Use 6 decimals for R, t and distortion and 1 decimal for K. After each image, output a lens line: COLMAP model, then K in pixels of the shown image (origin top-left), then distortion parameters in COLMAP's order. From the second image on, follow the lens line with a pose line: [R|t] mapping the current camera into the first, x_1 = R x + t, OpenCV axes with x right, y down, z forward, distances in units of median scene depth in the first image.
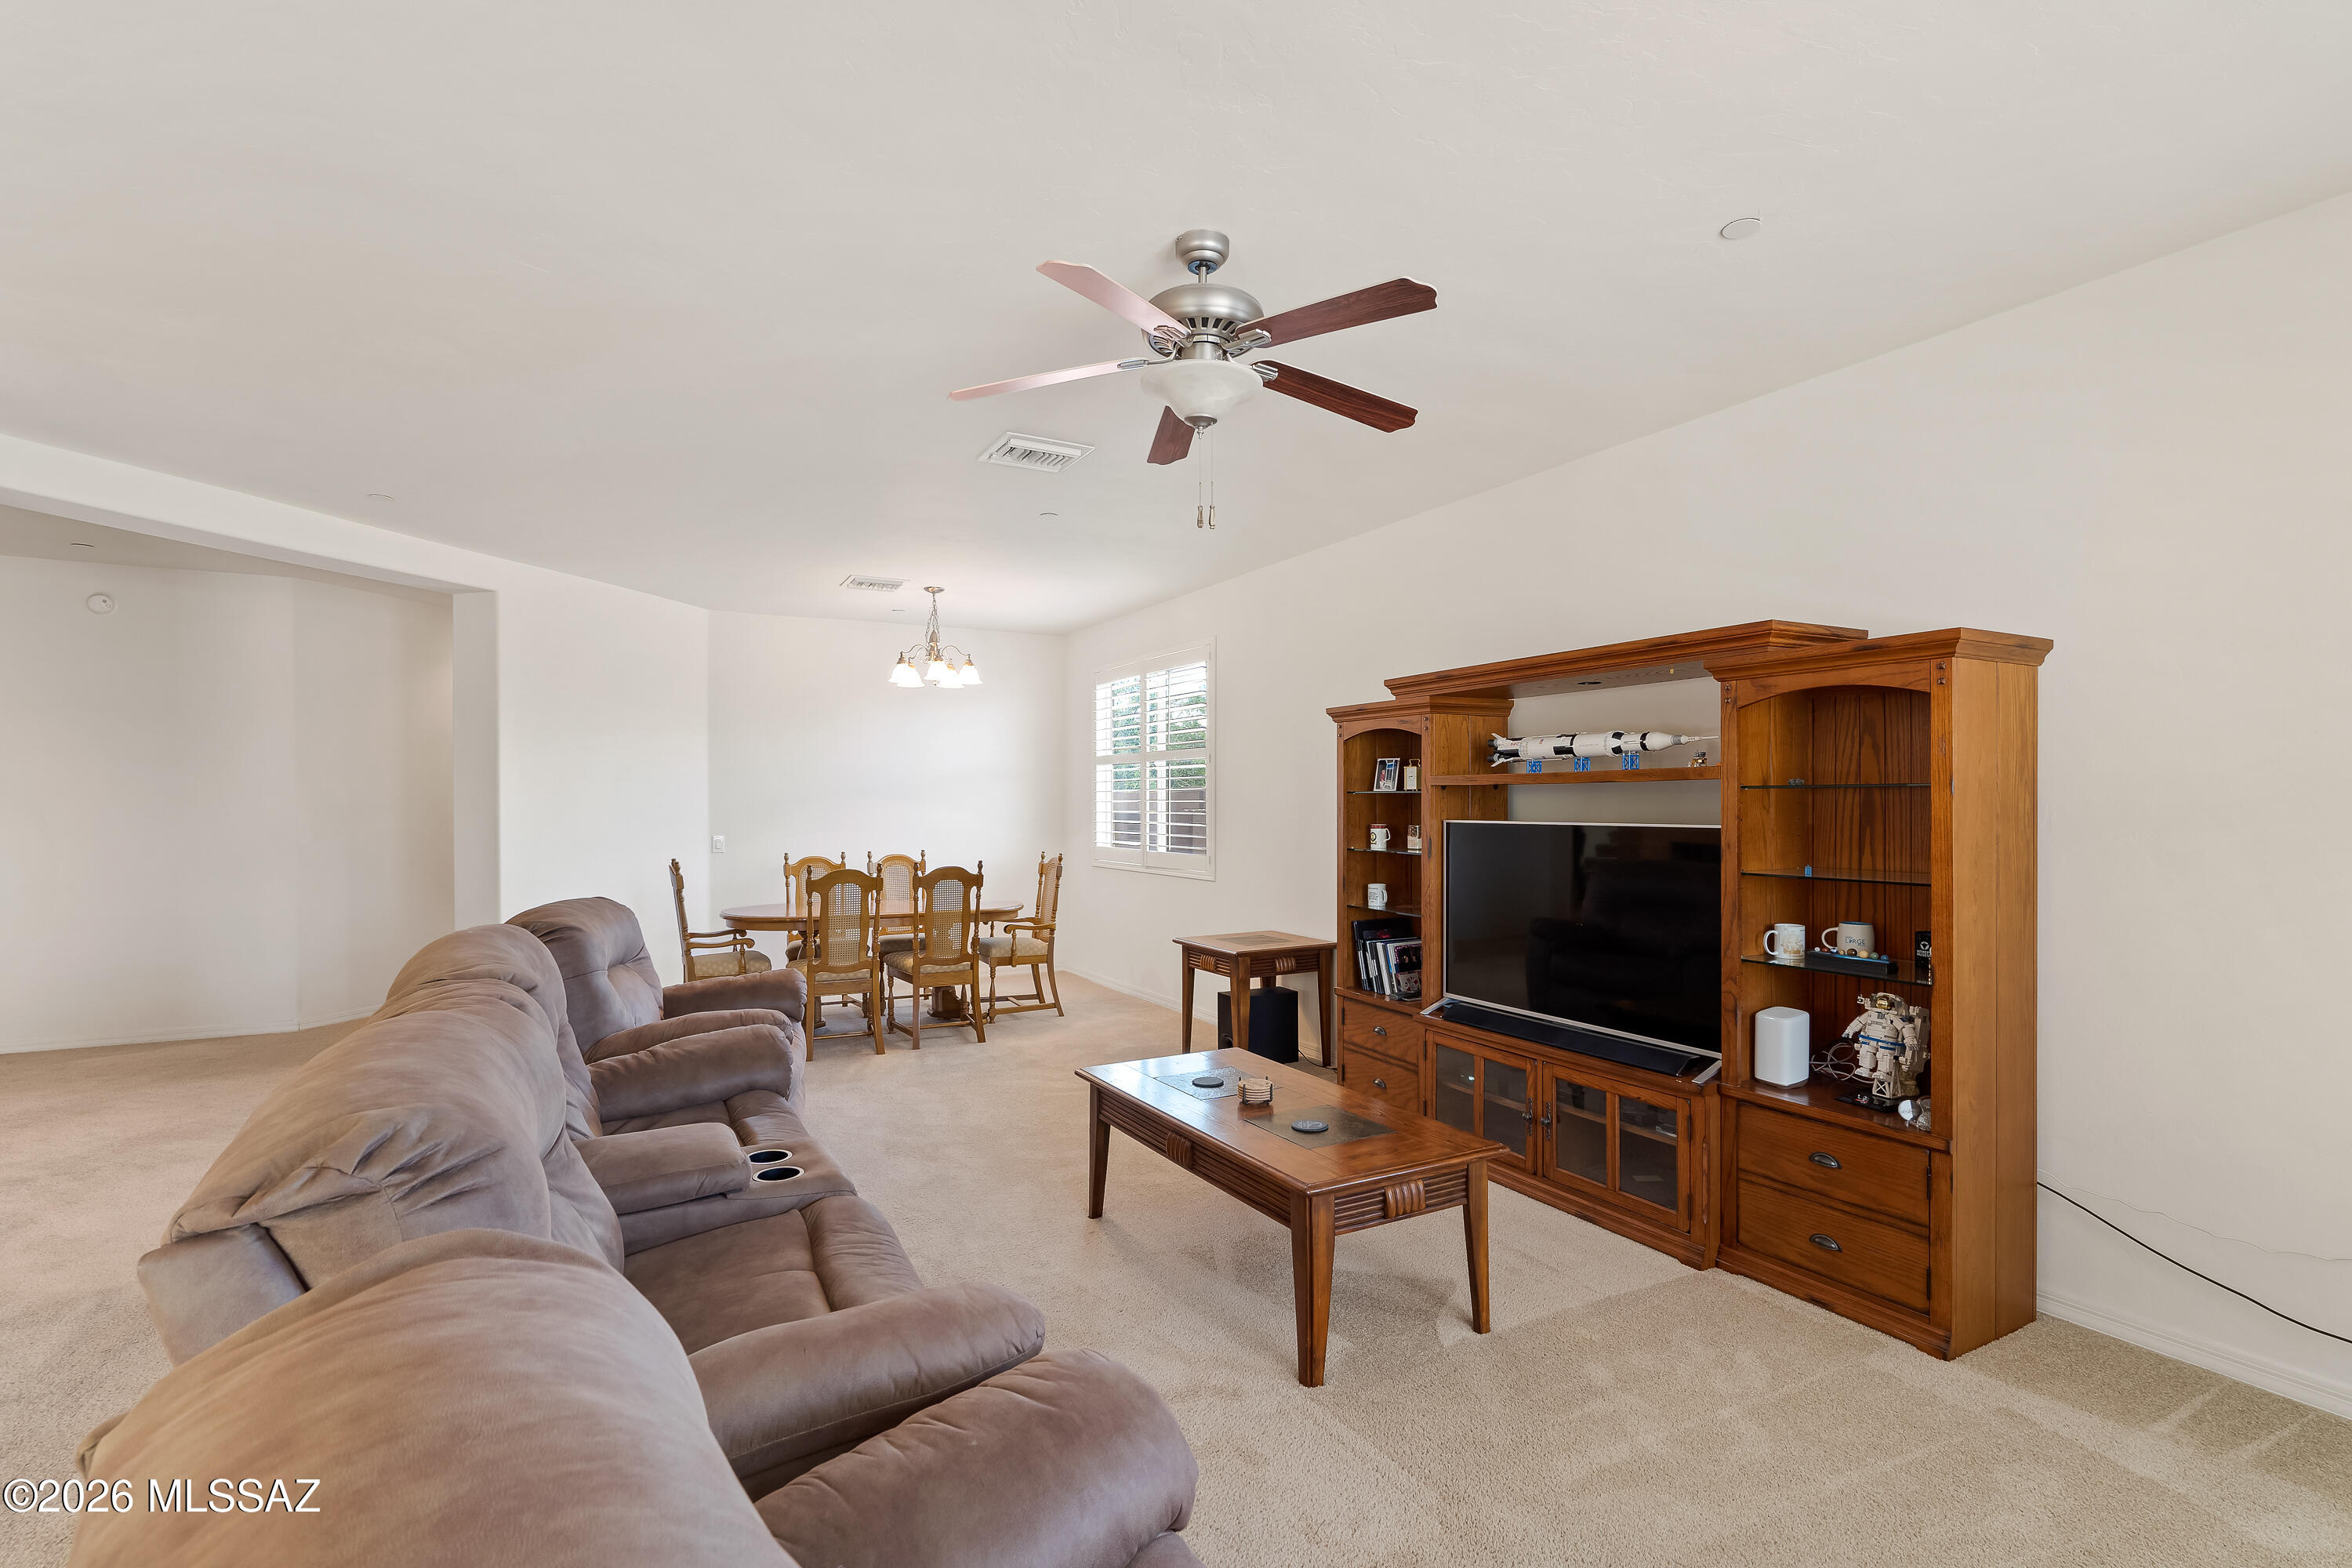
lens RADIAL K [[1088.3, 0, 1175.3], [0, 1088.3, 804.5], [0, 0, 1]] dist [-0.006151, 0.003527]
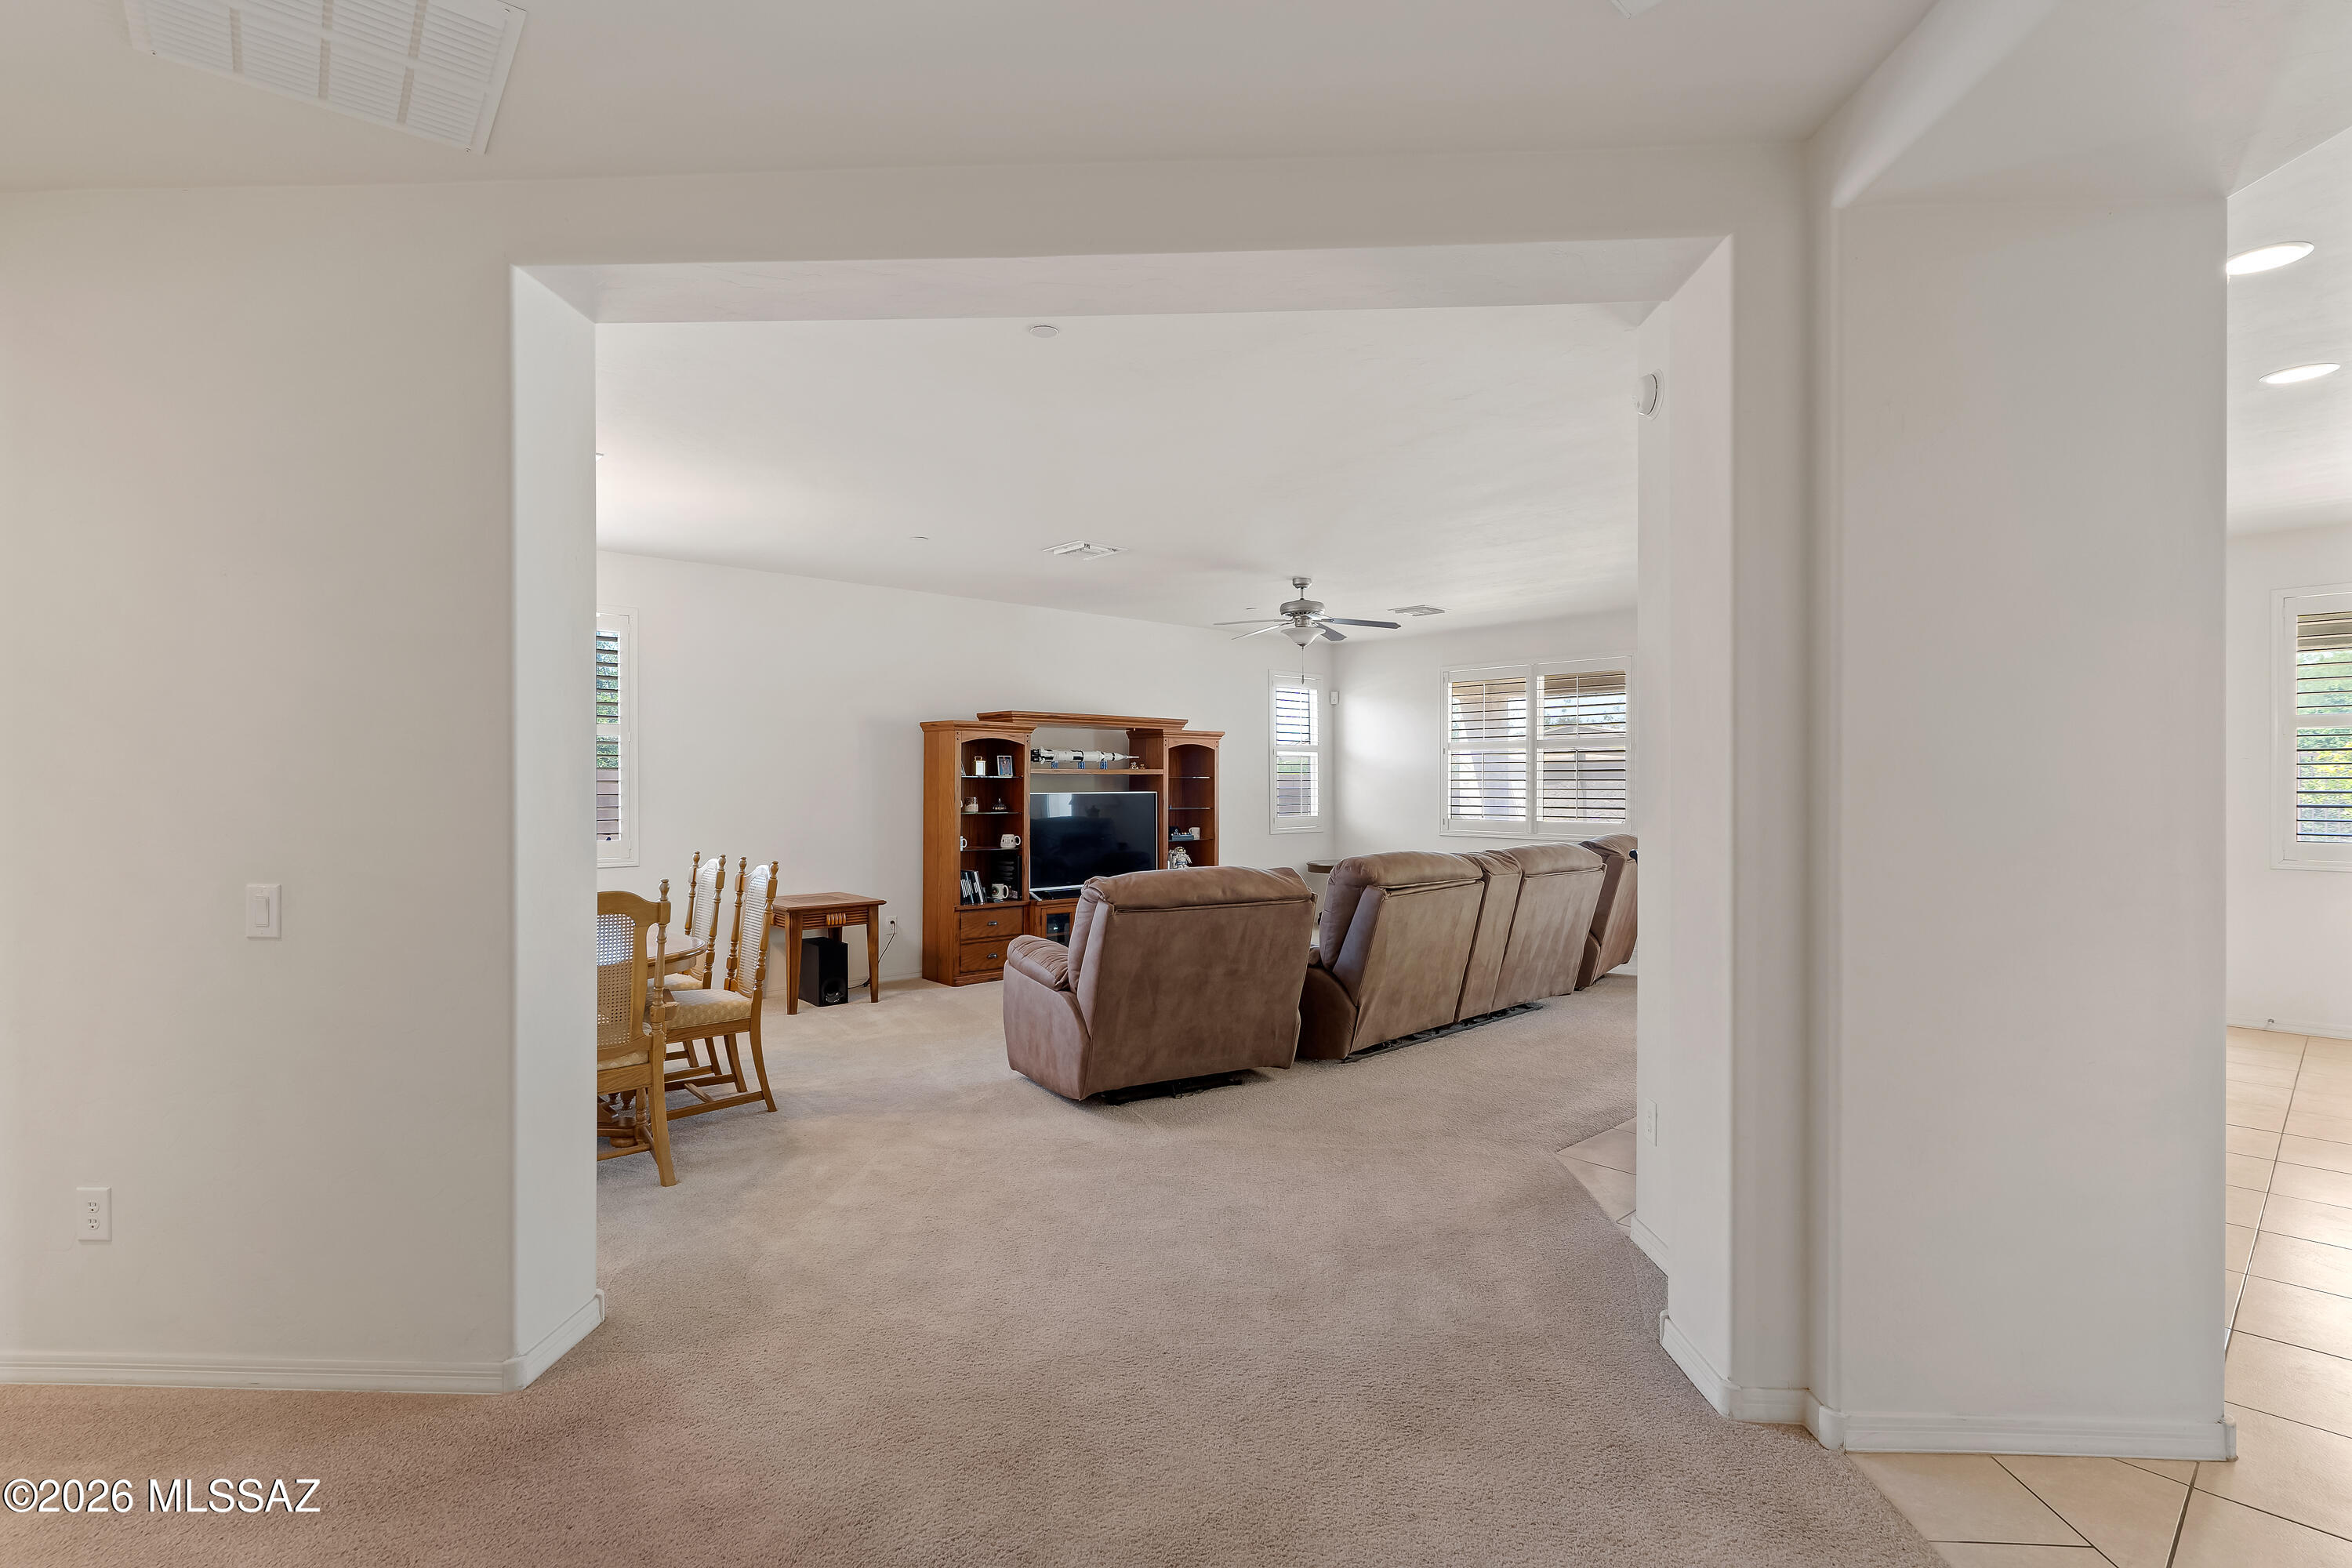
lens RADIAL K [[1088.3, 0, 1193.1], [0, 1088.3, 783.1], [0, 0, 1]] dist [-0.006151, 0.003527]
pose [[-0.246865, -0.004467, 0.969040, -1.396505], [0.003554, 0.999978, 0.005515, -0.009908], [-0.969043, 0.004806, -0.246844, 1.057513]]
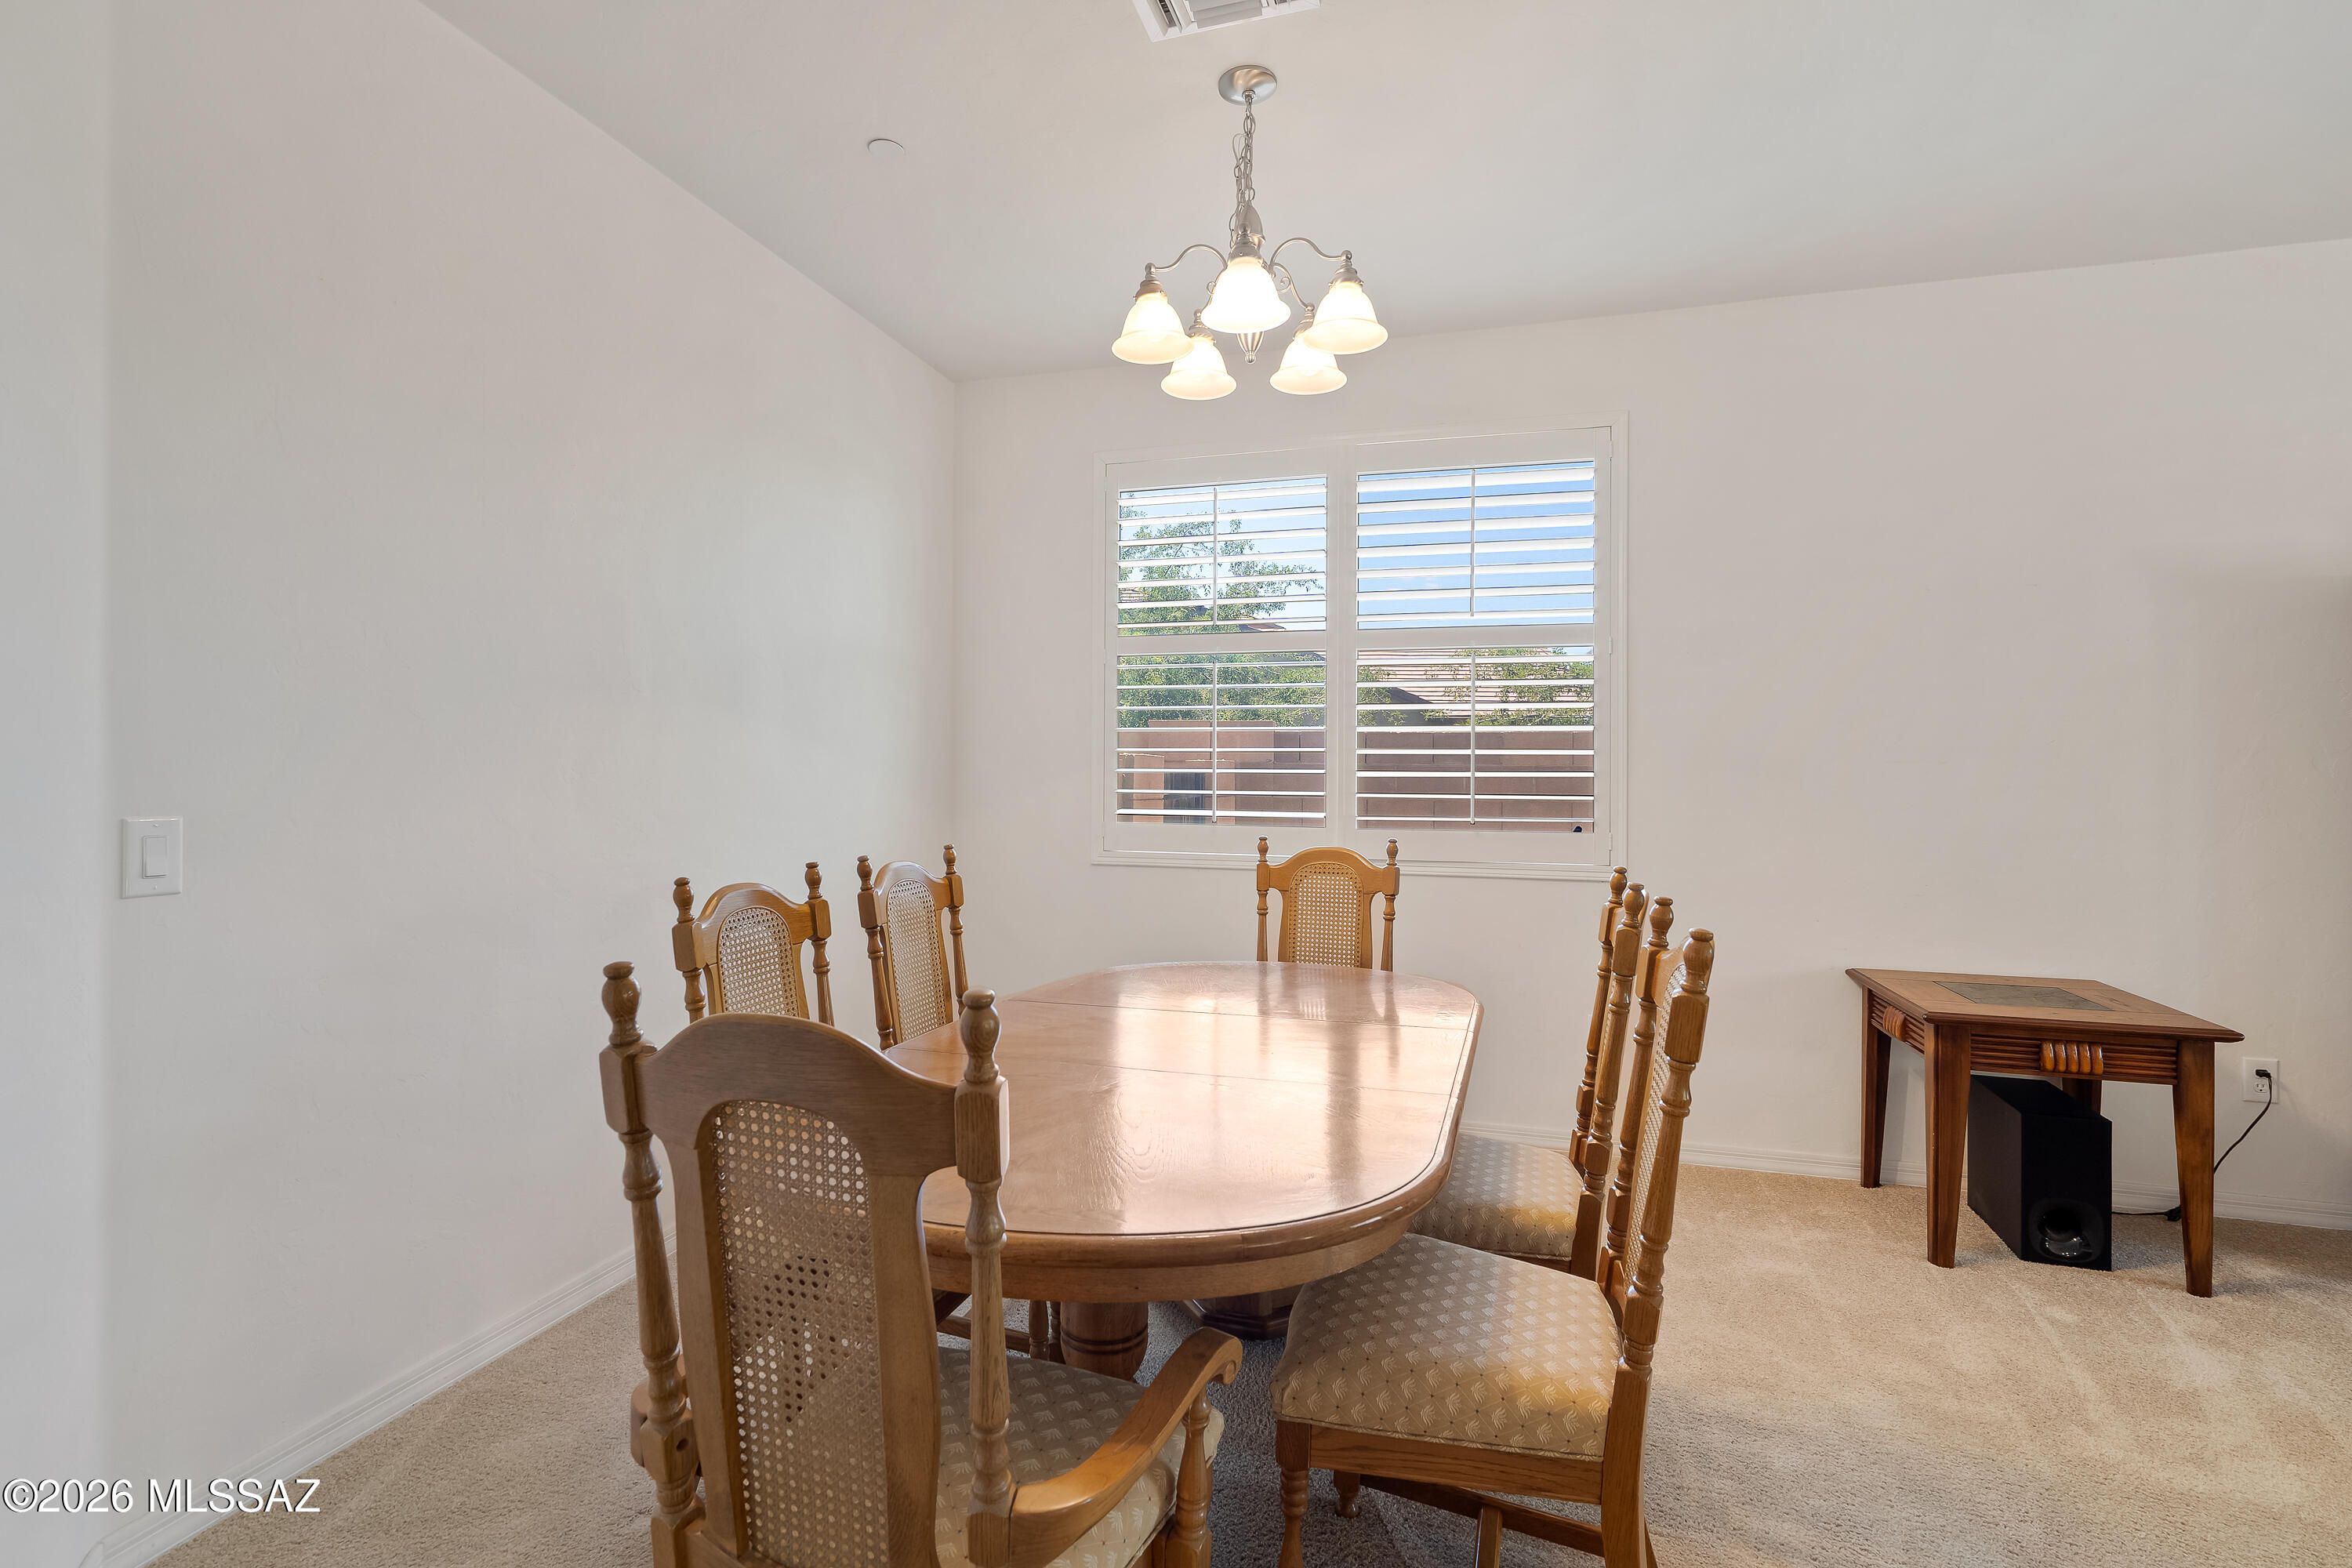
lens RADIAL K [[1088.3, 0, 1184.6], [0, 1088.3, 789.7], [0, 0, 1]] dist [-0.006151, 0.003527]
pose [[0.717176, -0.007527, 0.696852, -0.659847], [0.001991, 0.999960, 0.008752, 0.026886], [-0.696890, -0.004890, 0.717162, 1.076777]]
